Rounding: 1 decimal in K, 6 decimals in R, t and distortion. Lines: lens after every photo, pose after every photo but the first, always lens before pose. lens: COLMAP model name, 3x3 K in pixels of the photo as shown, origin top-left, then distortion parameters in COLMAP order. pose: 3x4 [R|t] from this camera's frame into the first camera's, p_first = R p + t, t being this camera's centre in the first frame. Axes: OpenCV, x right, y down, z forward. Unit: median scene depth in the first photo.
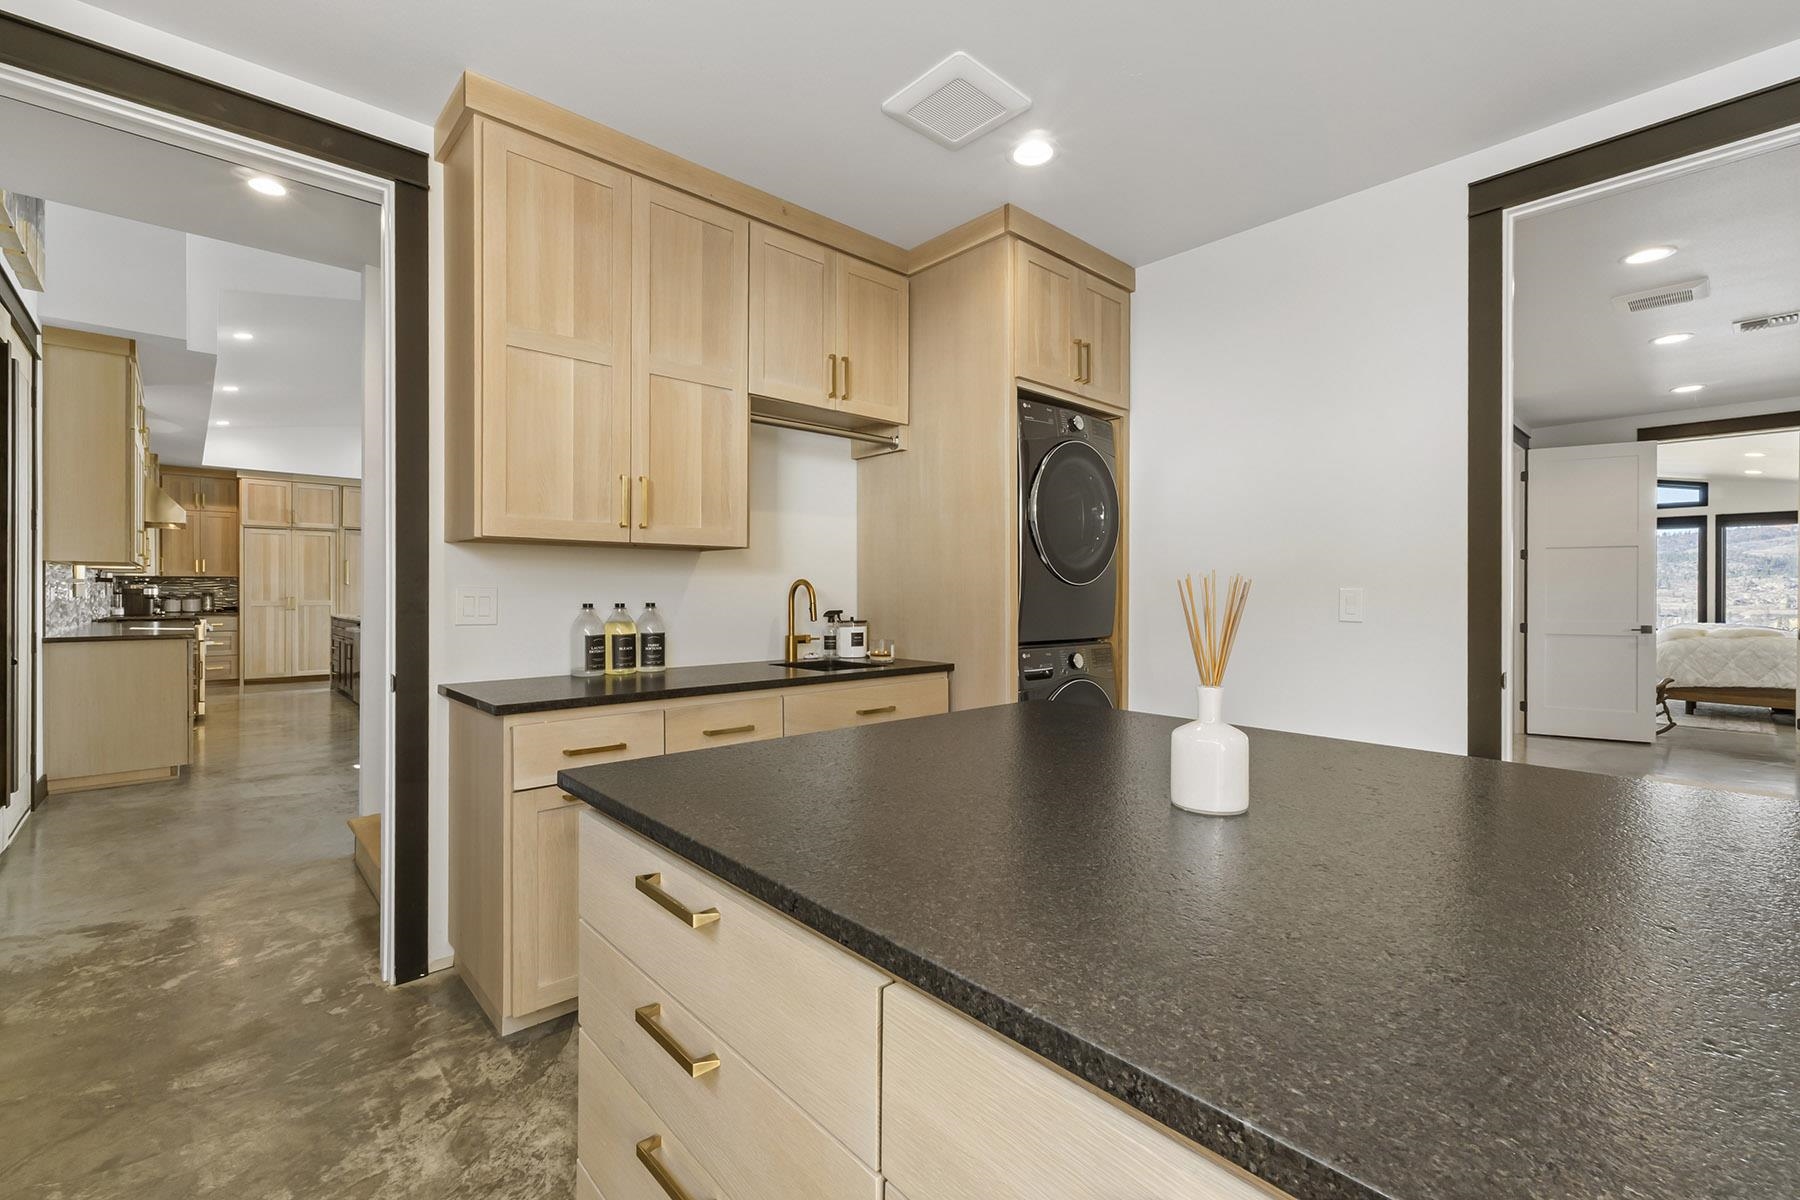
lens RADIAL K [[763.3, 0, 894.5], [0, 763.3, 598.7], [0, 0, 1]] dist [0.005933, 0.000107]
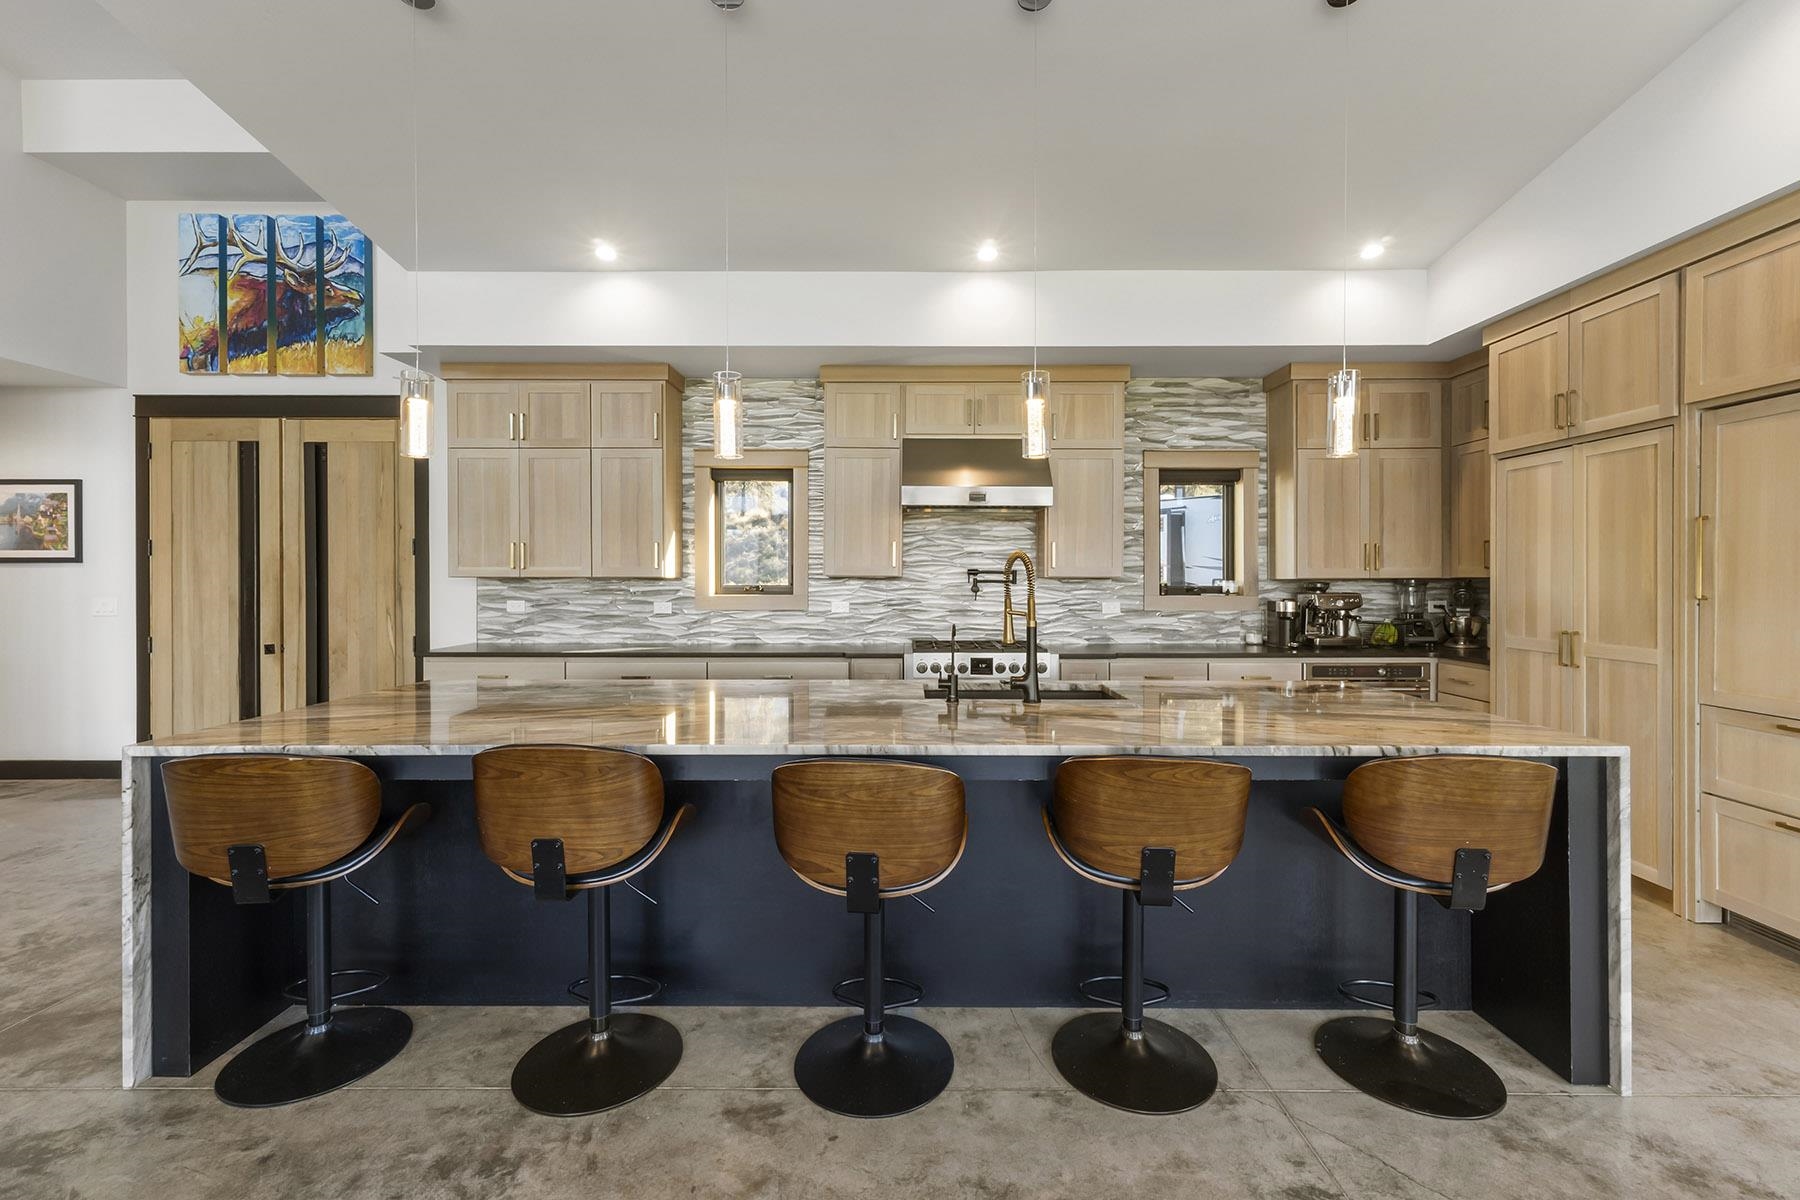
lens RADIAL K [[763.3, 0, 897.5], [0, 763.3, 589.1], [0, 0, 1]] dist [0.005933, 0.000107]
pose [[-0.673406, 0.007327, -0.739237, -0.320511], [-0.009126, 0.999792, 0.018223, -0.027232], [0.739217, 0.019018, -0.673199, 1.061708]]
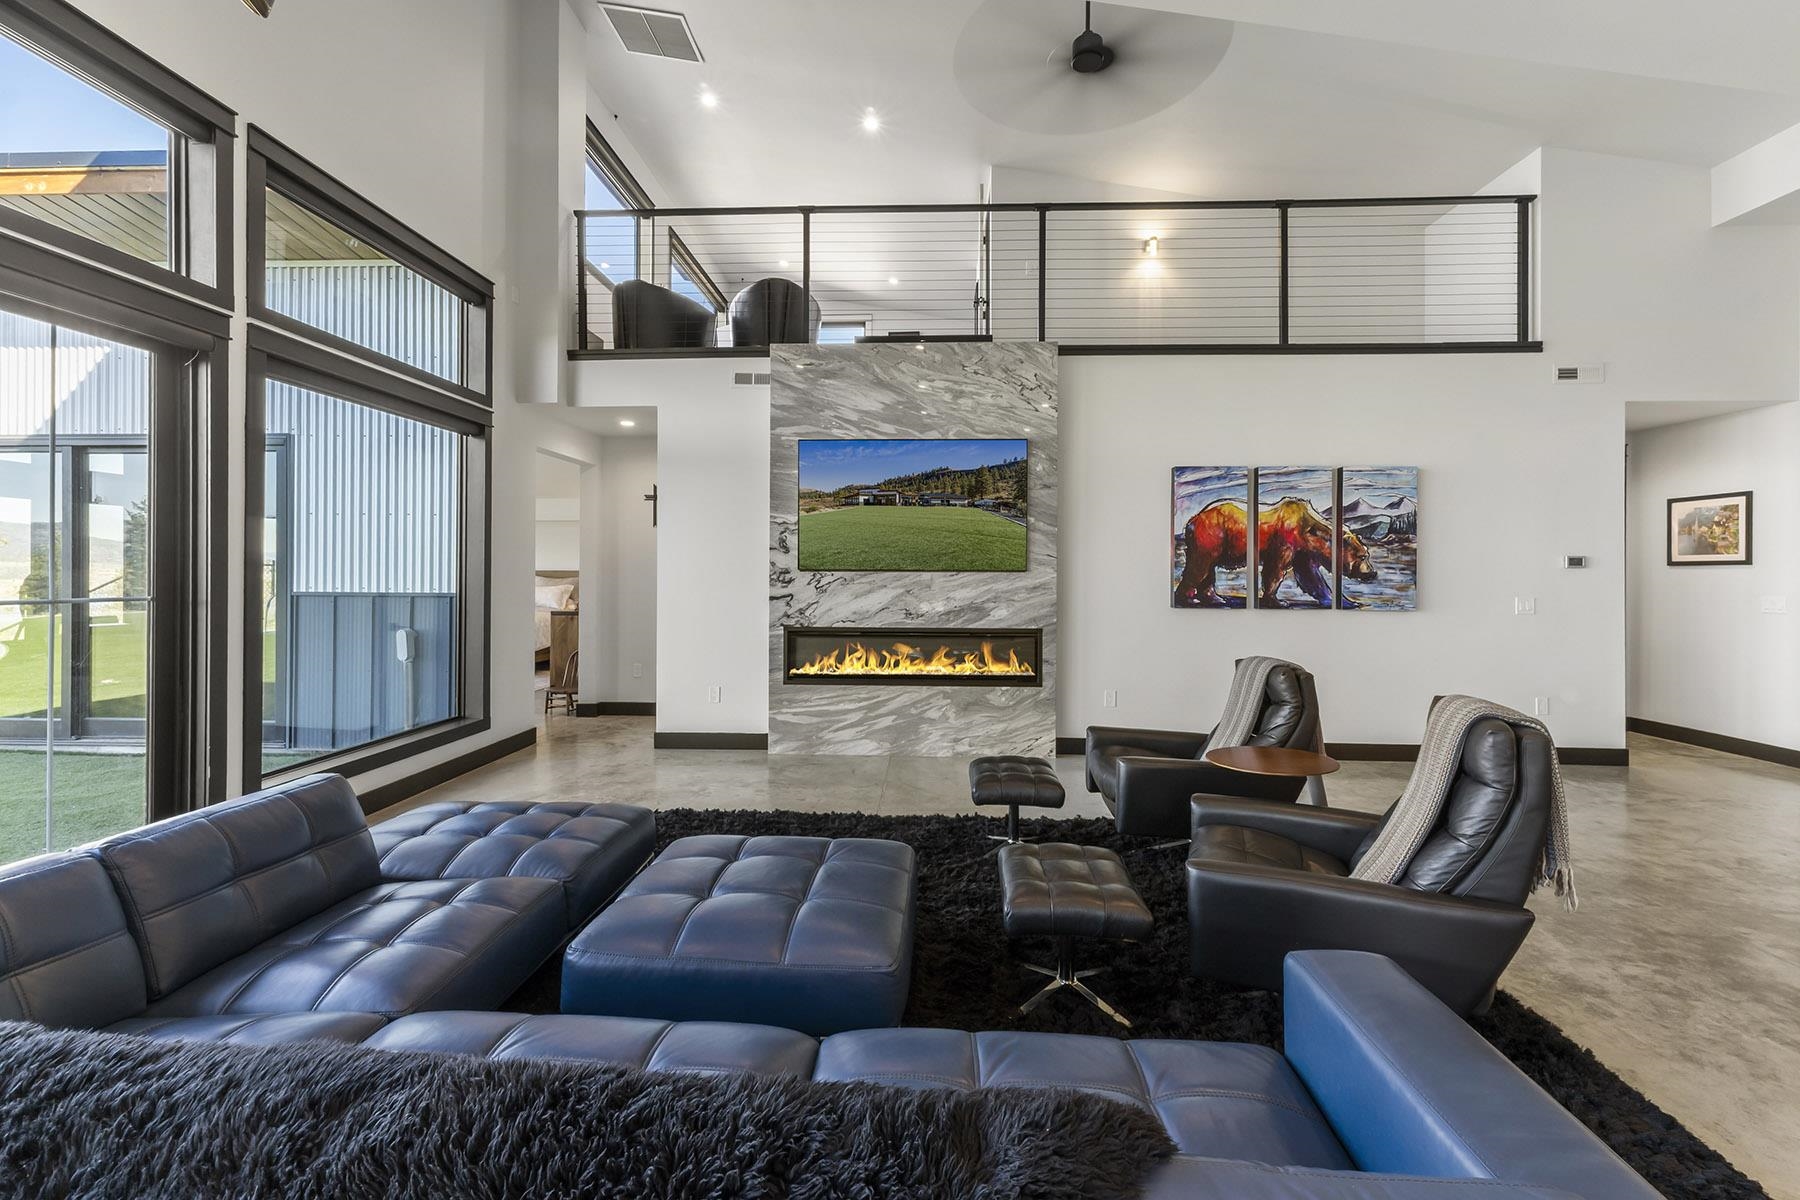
lens RADIAL K [[763.3, 0, 895.0], [0, 763.3, 571.5], [0, 0, 1]] dist [0.005933, 0.000107]
pose [[-0.708970, -0.005221, 0.705219, -0.281853], [-0.001086, 0.999979, 0.006311, -0.028515], [-0.705238, 0.003709, -0.708961, 1.186259]]
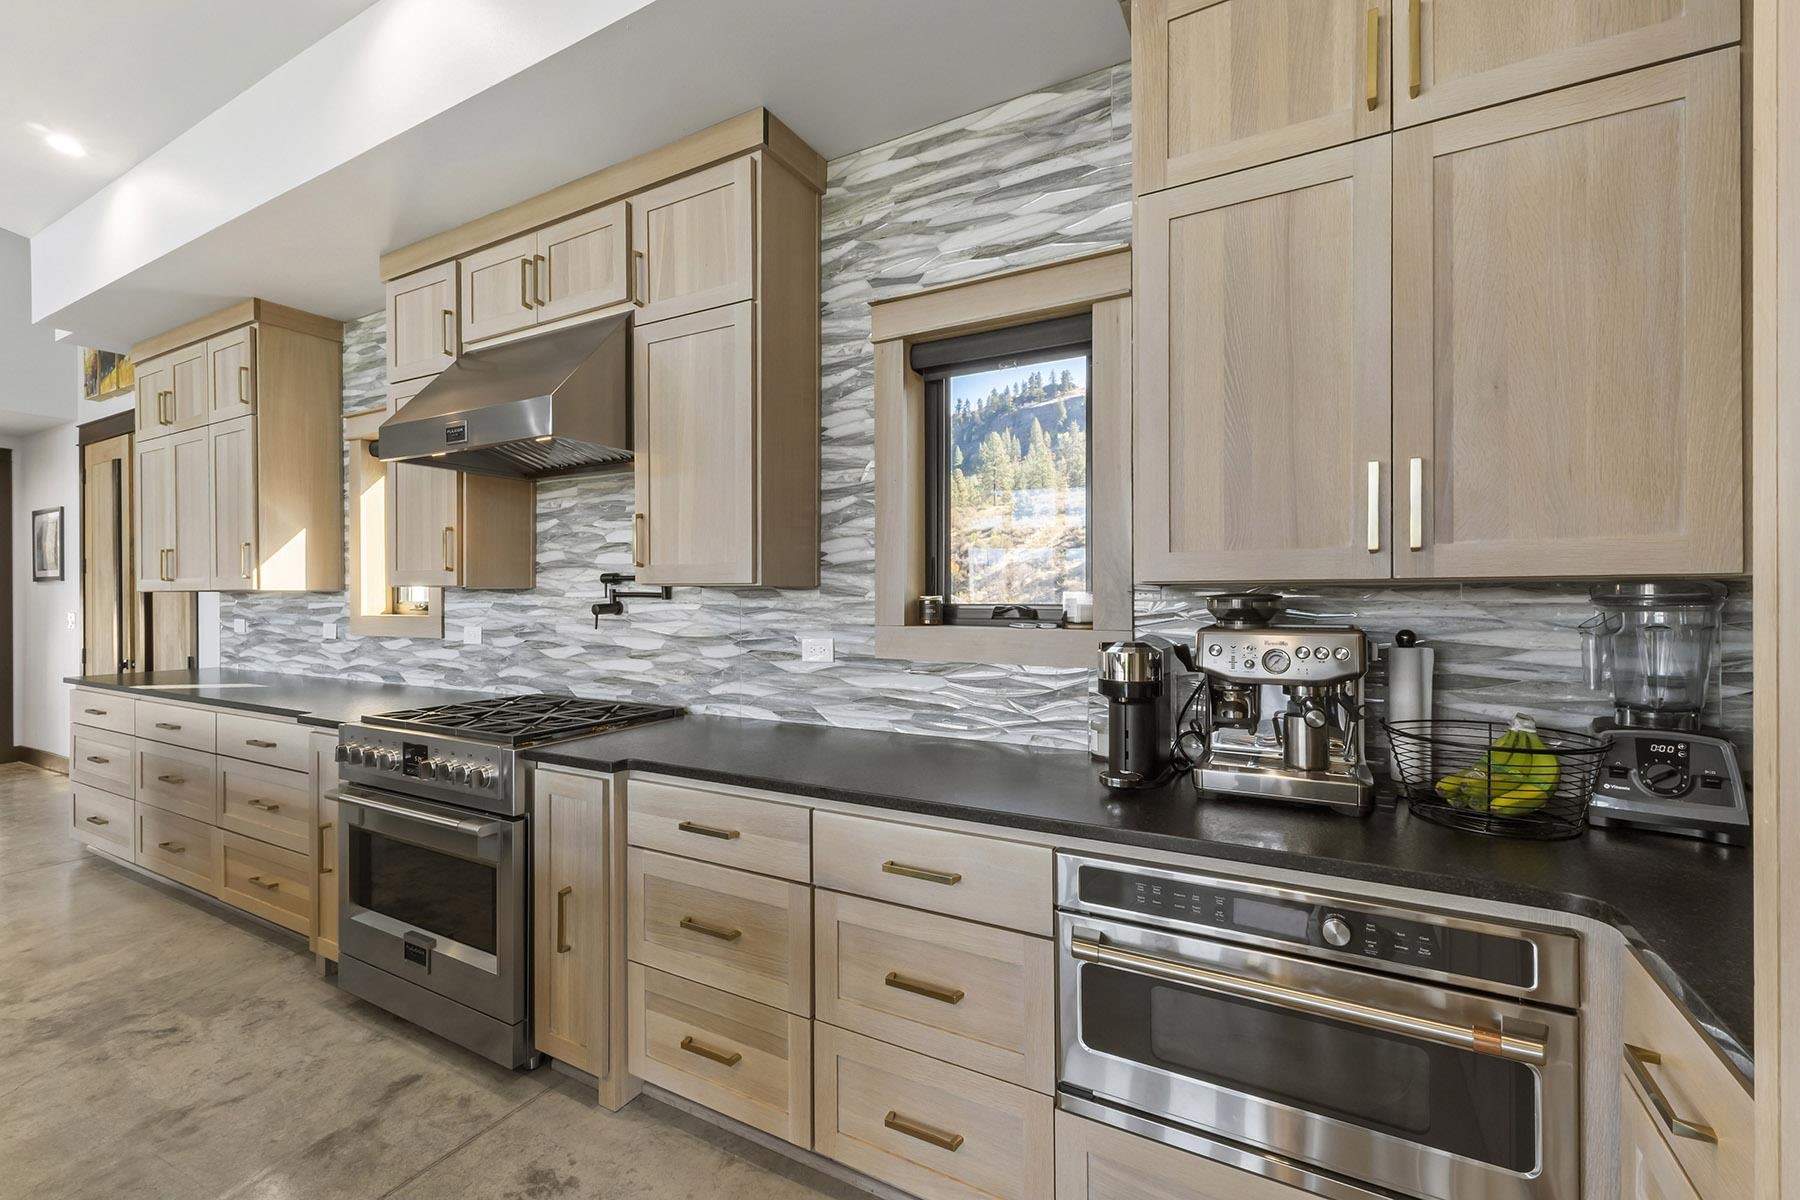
lens RADIAL K [[763.3, 0, 896.8], [0, 763.3, 597.0], [0, 0, 1]] dist [0.005933, 0.000107]
pose [[-0.947093, 0.004204, -0.320930, -0.774027], [-0.000642, 0.999887, 0.014991, -0.027114], [0.320957, 0.014403, -0.946984, 1.060638]]
